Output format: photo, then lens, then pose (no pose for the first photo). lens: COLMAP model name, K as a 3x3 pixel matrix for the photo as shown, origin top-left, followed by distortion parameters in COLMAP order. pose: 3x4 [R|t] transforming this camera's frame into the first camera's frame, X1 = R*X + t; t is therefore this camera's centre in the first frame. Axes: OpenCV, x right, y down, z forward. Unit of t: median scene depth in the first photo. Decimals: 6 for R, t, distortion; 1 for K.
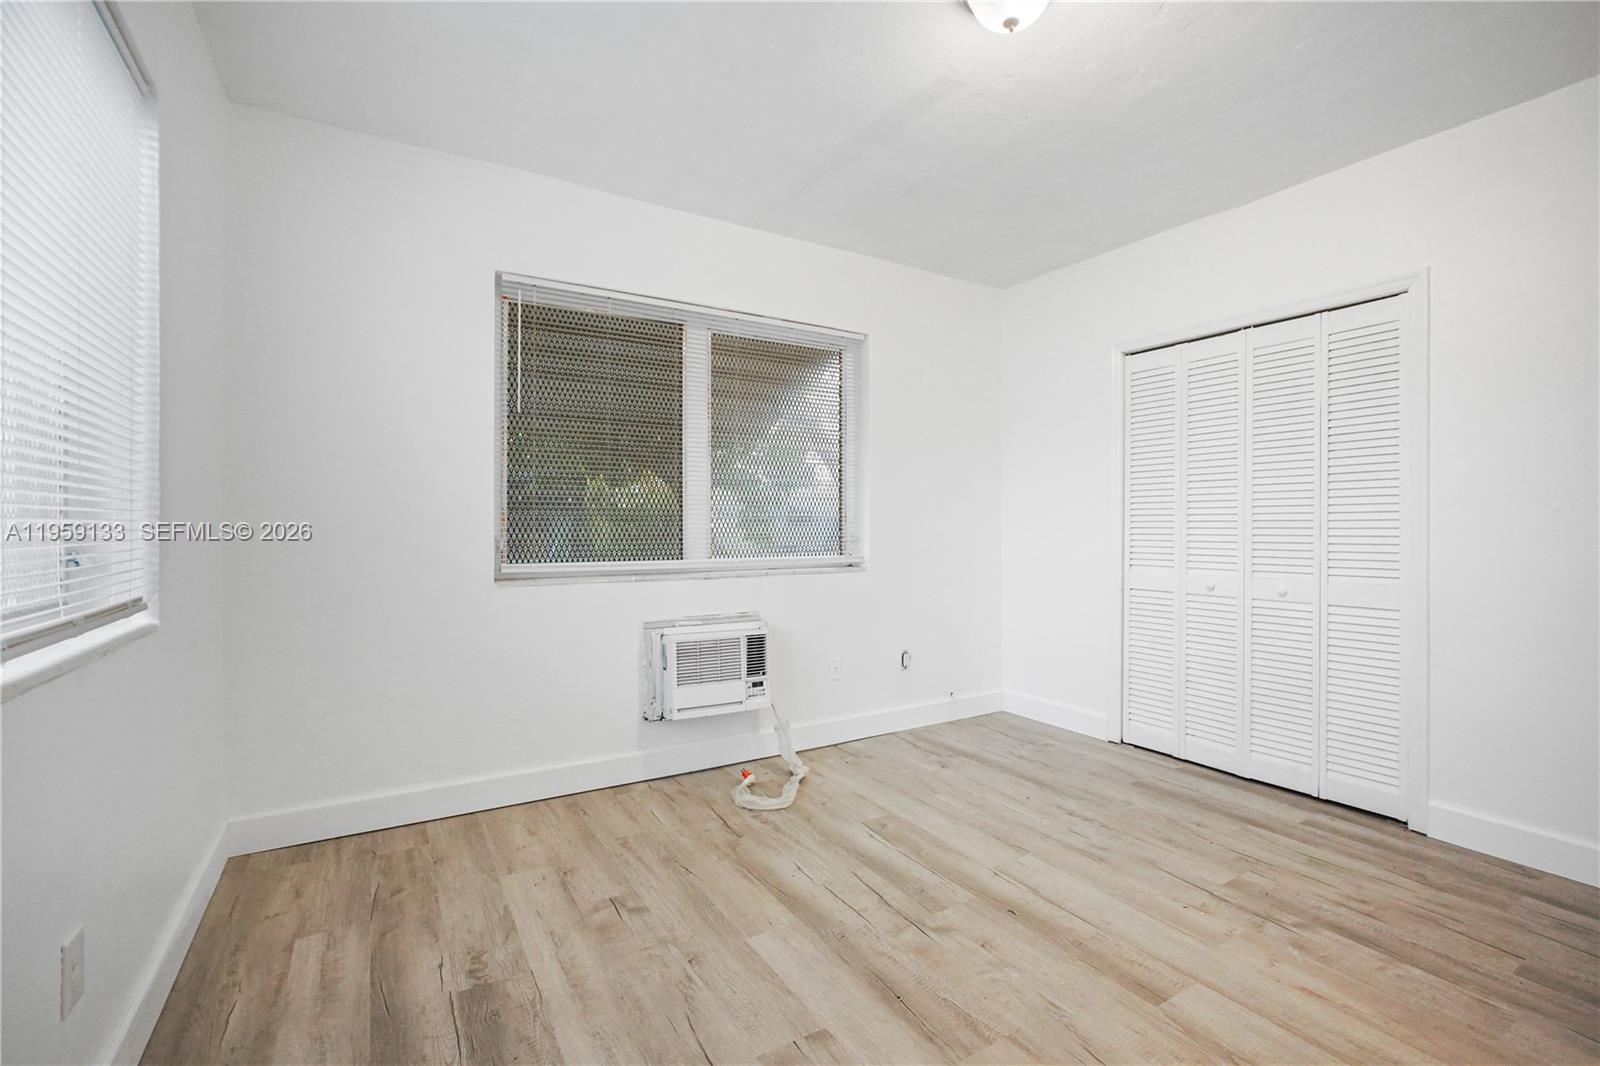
lens RADIAL K [[712.1, 0, 796.5], [0, 712.1, 525.4], [0, 0, 1]] dist [-0.013911, 0.006153]
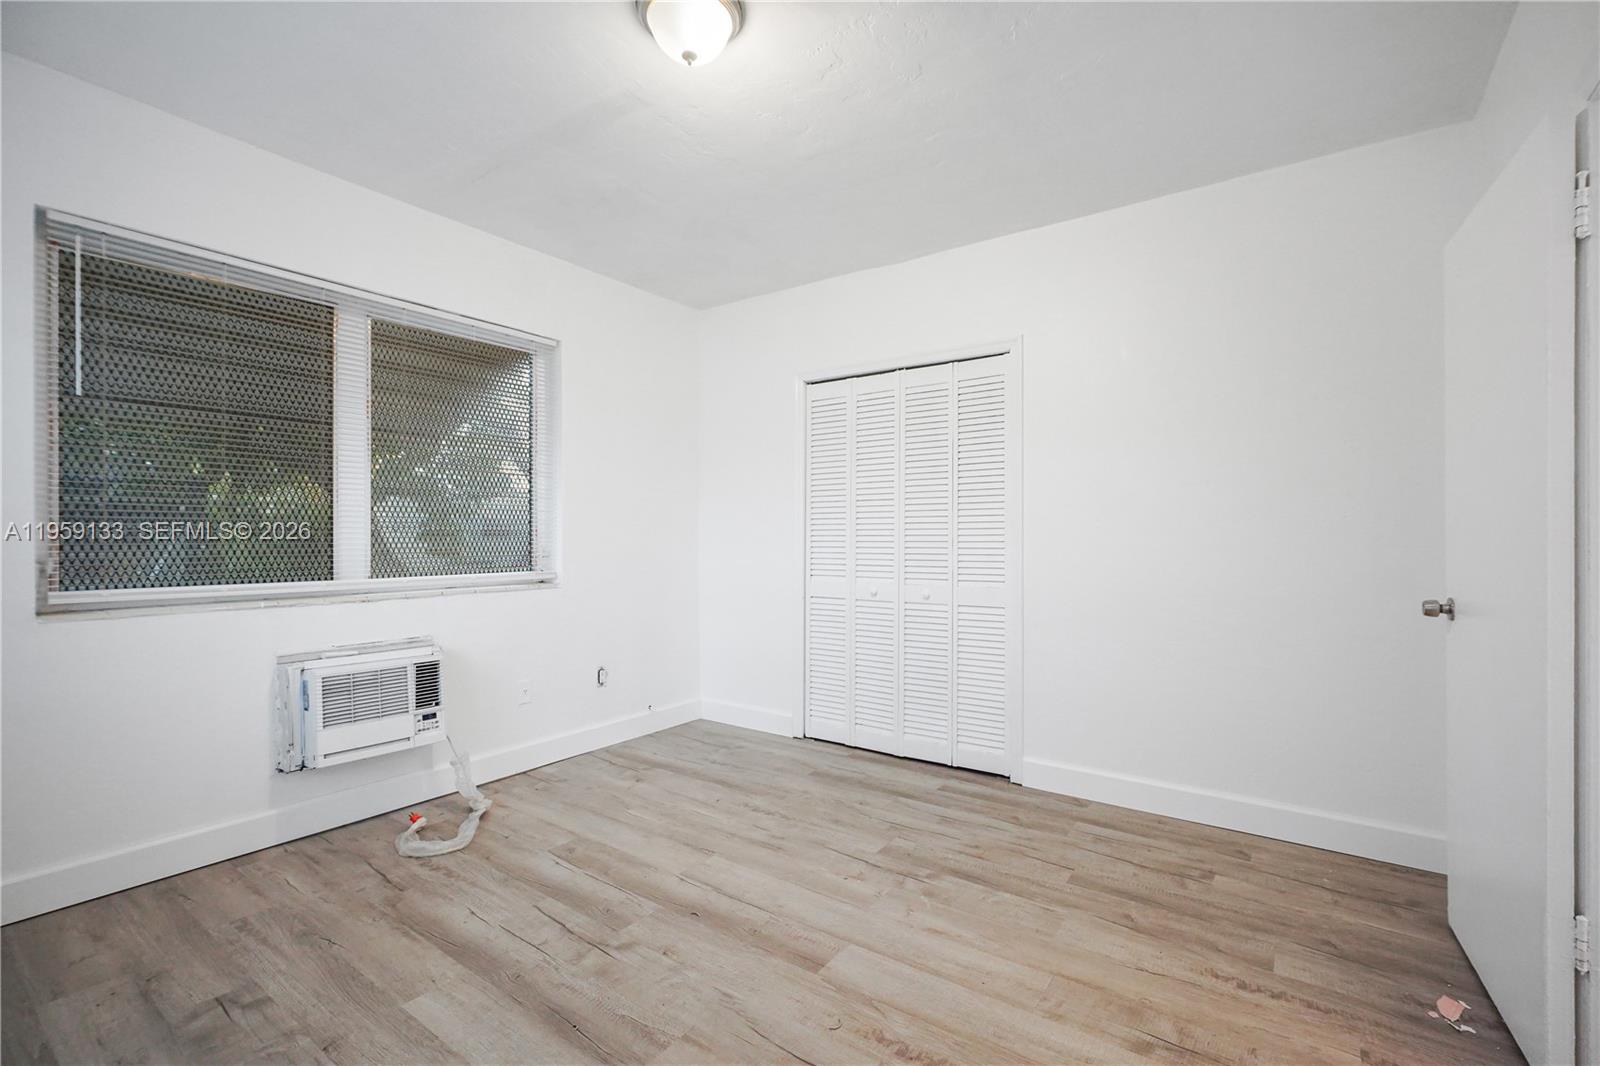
lens RADIAL K [[712.1, 0, 799.3], [0, 712.1, 537.3], [0, 0, 1]] dist [-0.013911, 0.006153]
pose [[0.920668, -0.000995, 0.390346, 0.033581], [0.000894, 1.000000, 0.000440, -0.004872], [-0.390347, -0.000056, 0.920668, -0.012089]]
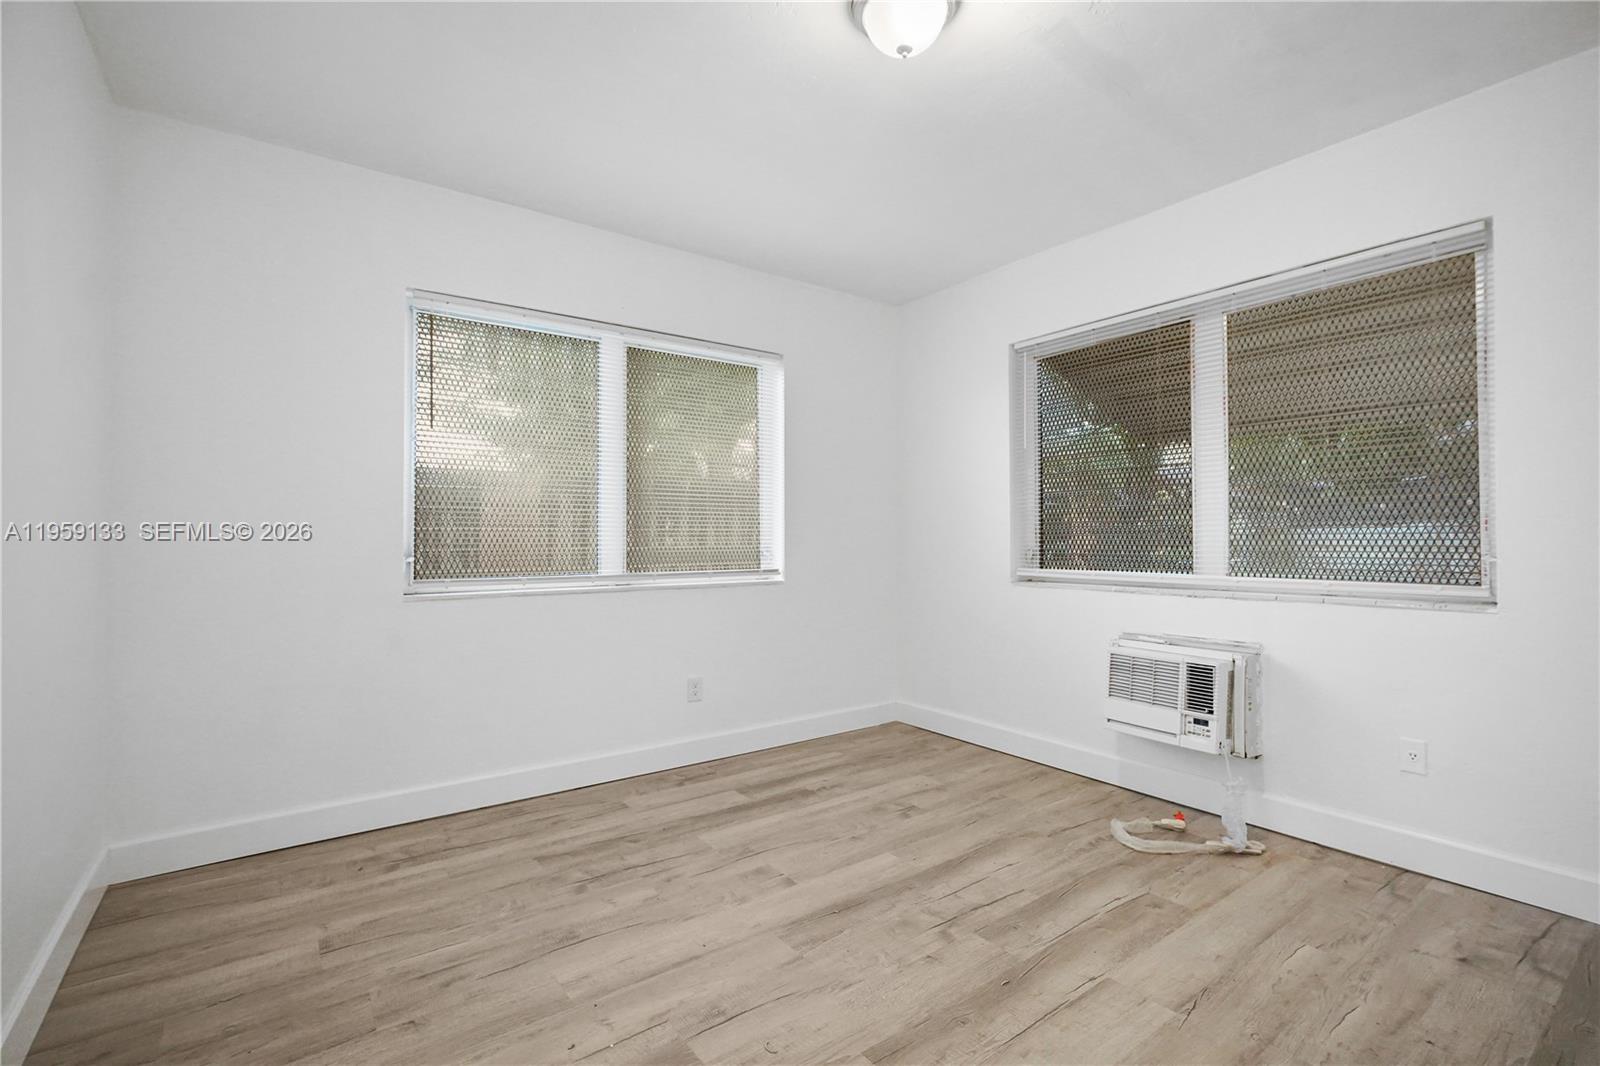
lens RADIAL K [[712.1, 0, 801.4], [0, 712.1, 534.3], [0, 0, 1]] dist [-0.013911, 0.006153]
pose [[0.092812, -0.008696, -0.995646, 0.963381], [0.002468, 0.999961, -0.008504, 0.002717], [0.995681, -0.001668, 0.092830, 0.561519]]
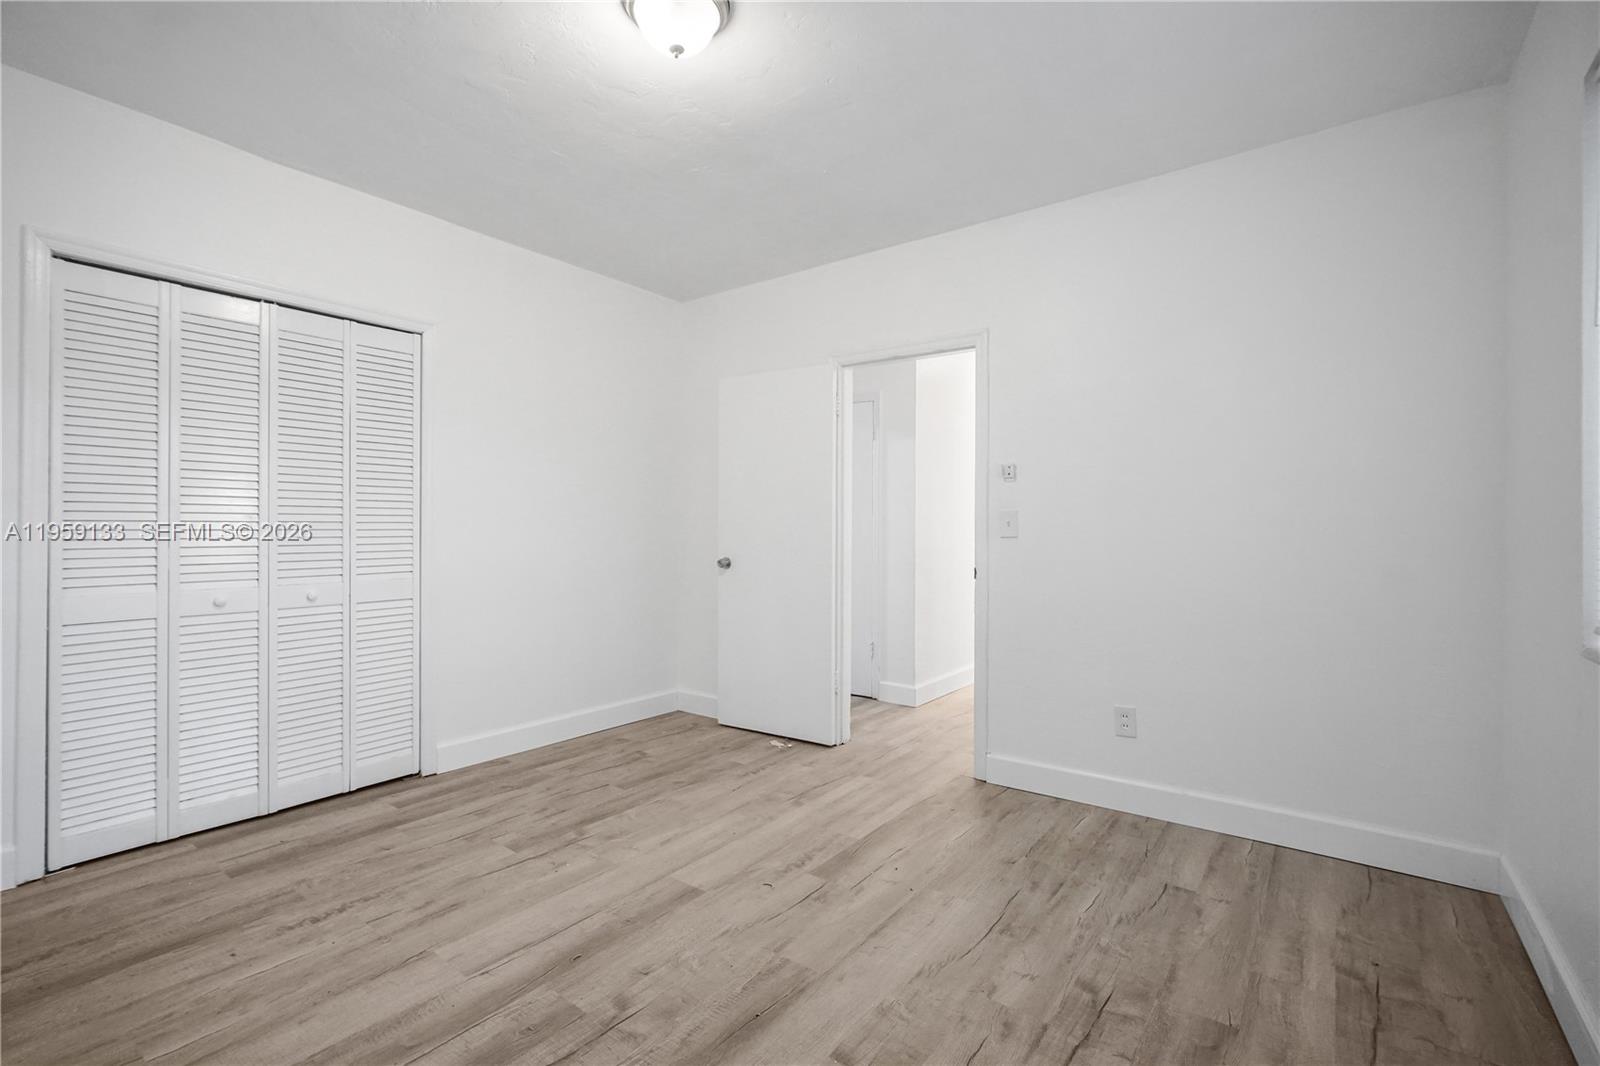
lens RADIAL K [[712.1, 0, 796.7], [0, 712.1, 526.2], [0, 0, 1]] dist [-0.013911, 0.006153]
pose [[-0.371300, -0.002767, 0.928509, -0.537548], [-0.006714, 0.999977, 0.000296, -0.008986], [-0.928489, -0.006124, -0.371310, 0.902033]]
